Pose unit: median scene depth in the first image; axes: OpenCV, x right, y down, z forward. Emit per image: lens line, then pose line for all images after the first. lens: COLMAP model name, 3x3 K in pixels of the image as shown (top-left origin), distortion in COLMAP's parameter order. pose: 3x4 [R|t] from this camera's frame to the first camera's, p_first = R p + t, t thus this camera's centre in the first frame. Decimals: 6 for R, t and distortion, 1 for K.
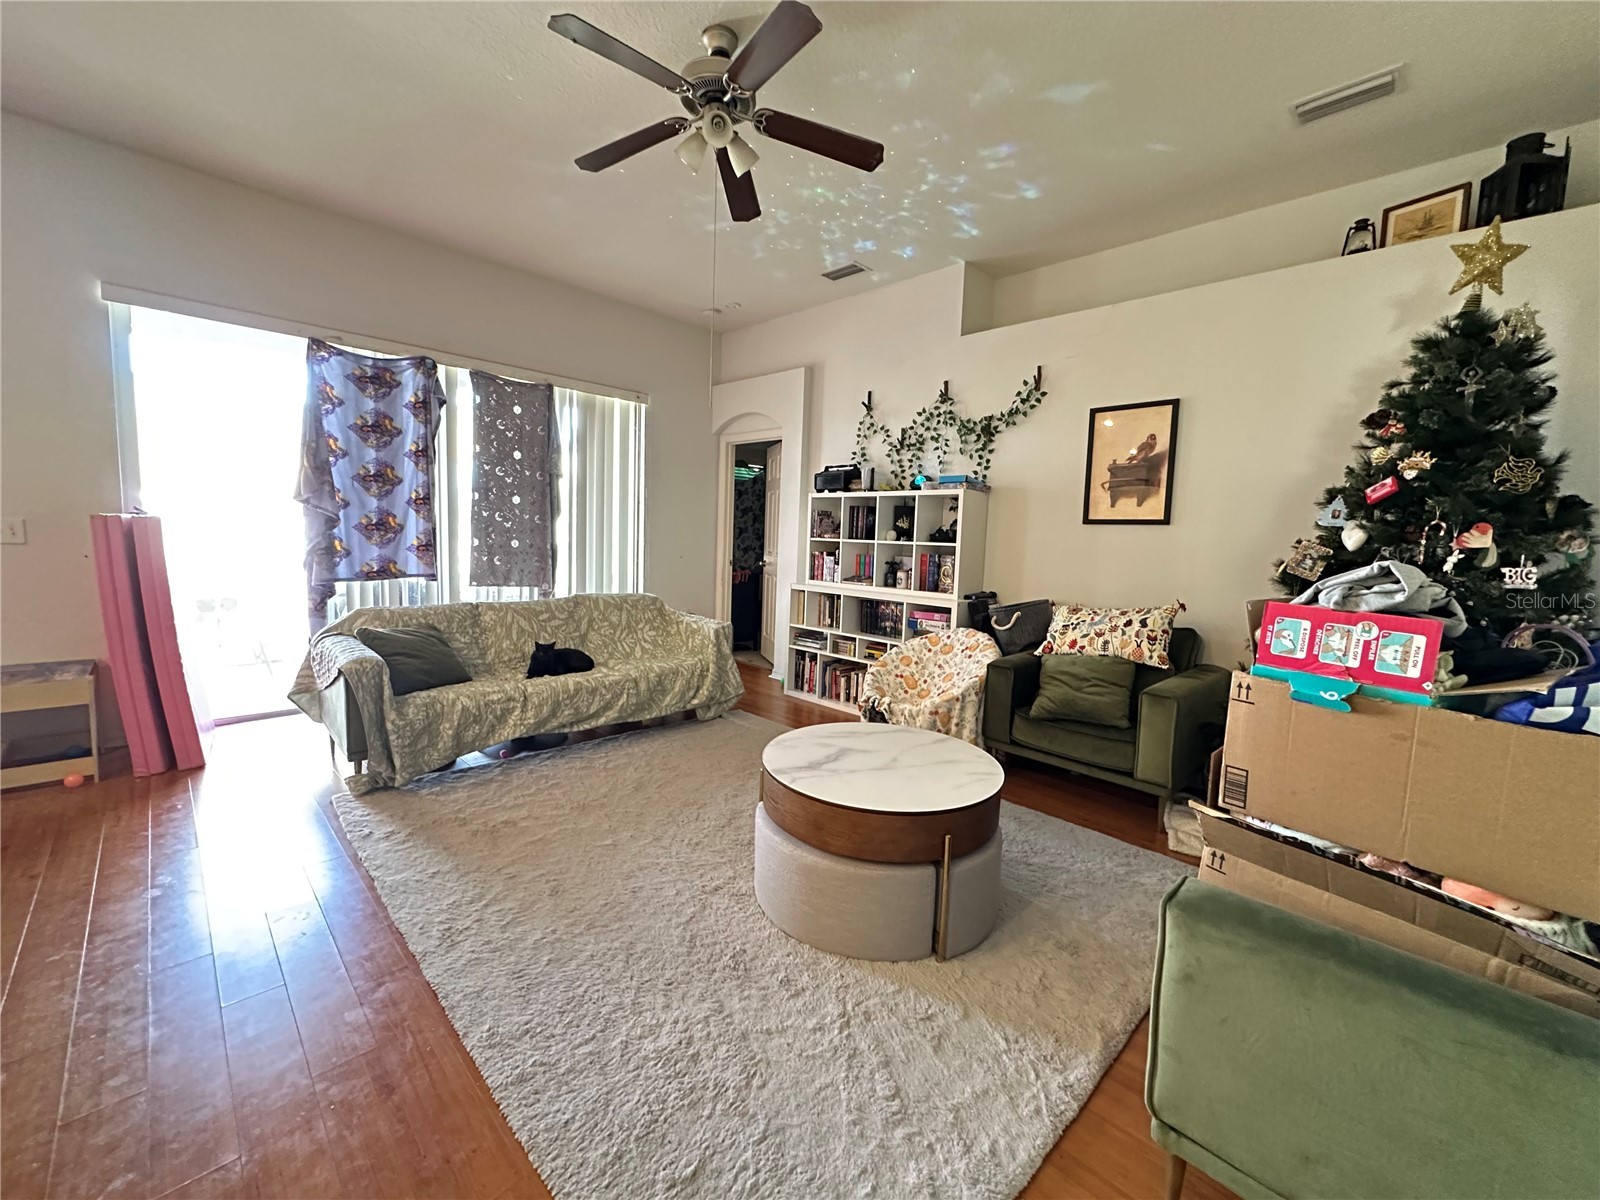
lens RADIAL K [[639.4, 0, 801.1], [0, 639.4, 594.4], [0, 0, 1]] dist [-0.003215, -0.000348]
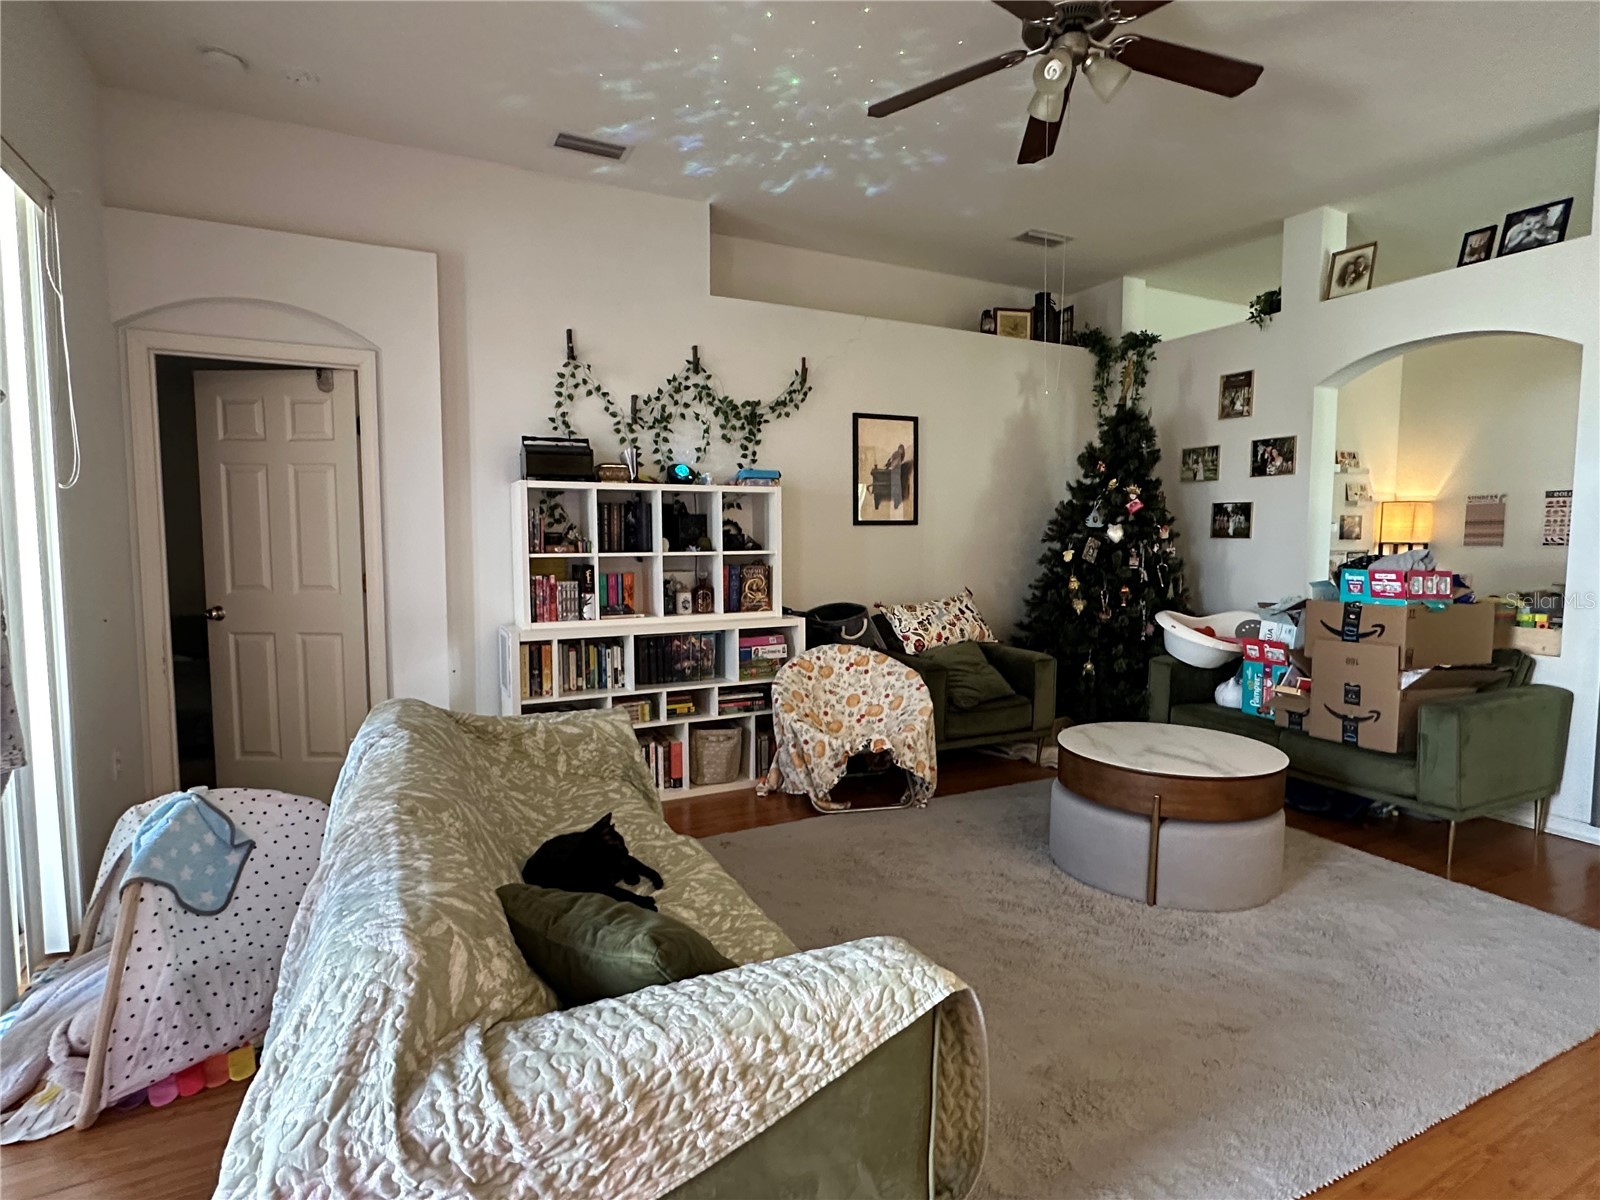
lens RADIAL K [[826.9, 0, 797.4], [0, 826.9, 601.5], [0, 0, 1]] dist [-0.004351, -0.000340]
pose [[0.317867, -0.111858, 0.941514, -0.759052], [0.103020, 0.991212, 0.082982, -0.097187], [-0.942522, 0.070618, 0.326597, 0.595781]]
